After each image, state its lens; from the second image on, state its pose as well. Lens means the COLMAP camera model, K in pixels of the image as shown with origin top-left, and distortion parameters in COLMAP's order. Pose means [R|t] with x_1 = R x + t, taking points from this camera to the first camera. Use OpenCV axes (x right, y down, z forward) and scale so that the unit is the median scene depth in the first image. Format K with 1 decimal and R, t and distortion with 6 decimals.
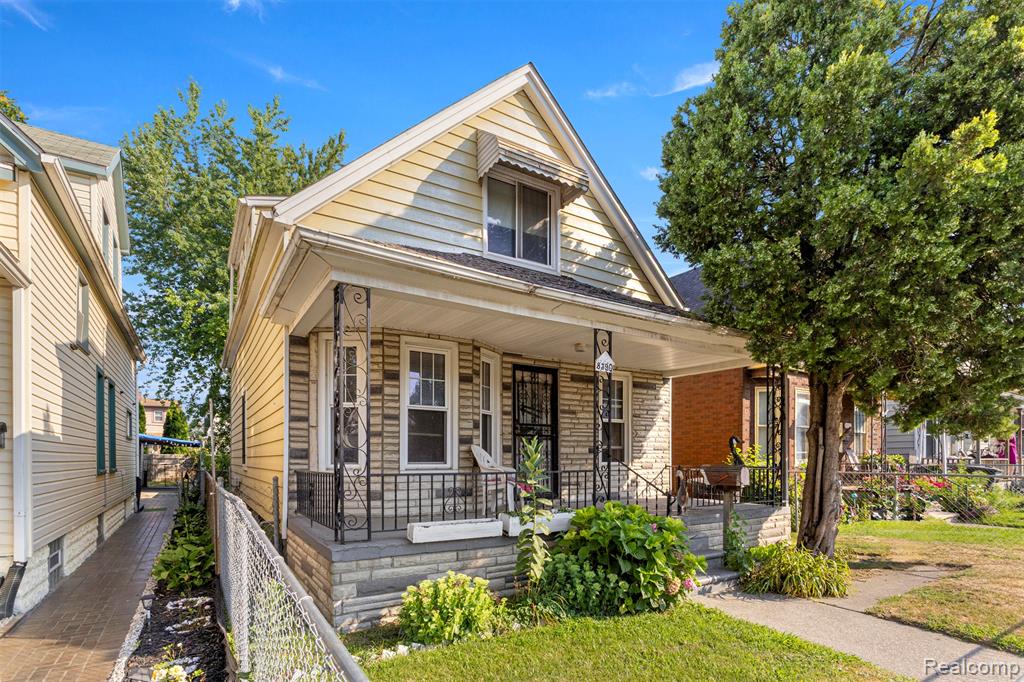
lens RADIAL K [[505.0, 0, 516.1], [0, 505.0, 448.9], [0, 0, 1]] dist [-0.001463, -0.000104]
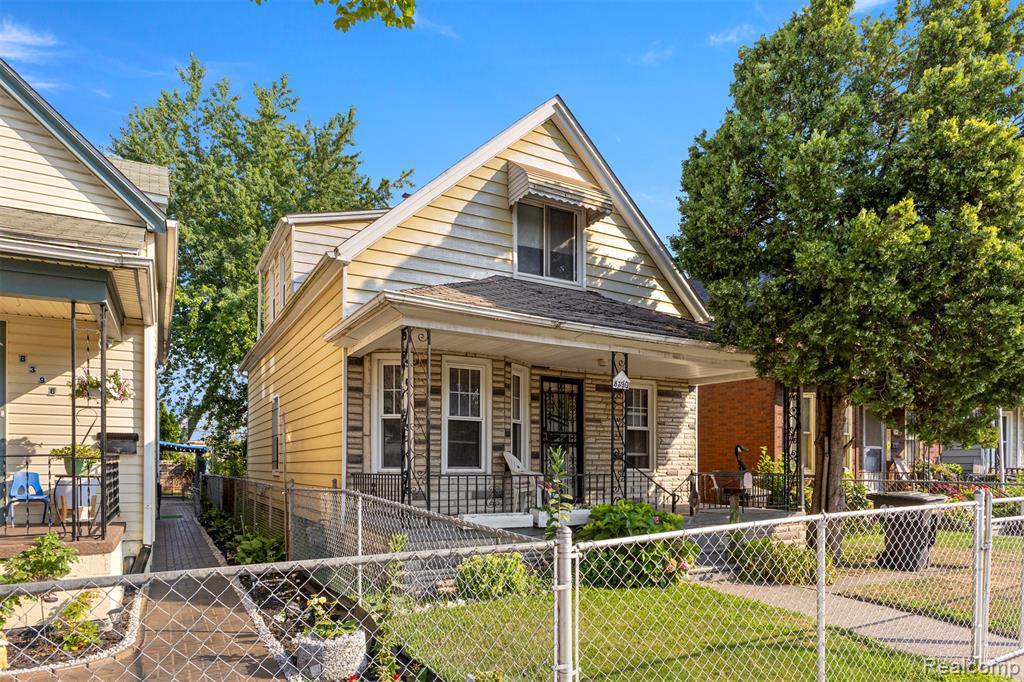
lens RADIAL K [[616.5, 0, 510.5], [0, 616.5, 447.2], [0, 0, 1]] dist [0.000235, 0.000844]
pose [[0.998790, 0.002600, -0.049110, -0.005644], [-0.003231, 0.999913, -0.012789, -0.000543], [0.049073, 0.012933, 0.998711, -0.315314]]
